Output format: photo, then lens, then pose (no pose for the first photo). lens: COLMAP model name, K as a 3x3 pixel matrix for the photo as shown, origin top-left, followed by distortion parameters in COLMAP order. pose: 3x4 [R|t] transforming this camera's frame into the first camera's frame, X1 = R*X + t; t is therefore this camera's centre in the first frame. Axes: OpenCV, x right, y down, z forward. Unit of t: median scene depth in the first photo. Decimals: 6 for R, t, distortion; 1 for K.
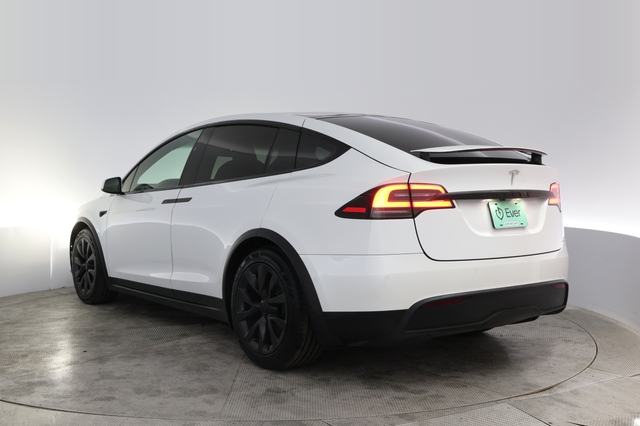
lens RADIAL K [[511.4, 0, 321.0], [0, 511.4, 208.3], [0, 0, 1]] dist [-0.027911, 0.003149]
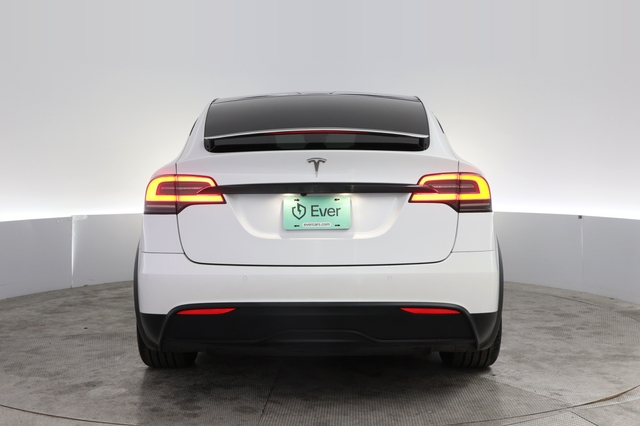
lens RADIAL K [[574.6, 0, 319.9], [0, 574.6, 213.6], [0, 0, 1]] dist [-0.053372, 0.010231]
pose [[0.916286, 0.027242, -0.399597, 0.788620], [-0.016725, 0.999416, 0.029782, -0.014844], [0.400175, -0.020606, 0.916207, 0.179301]]
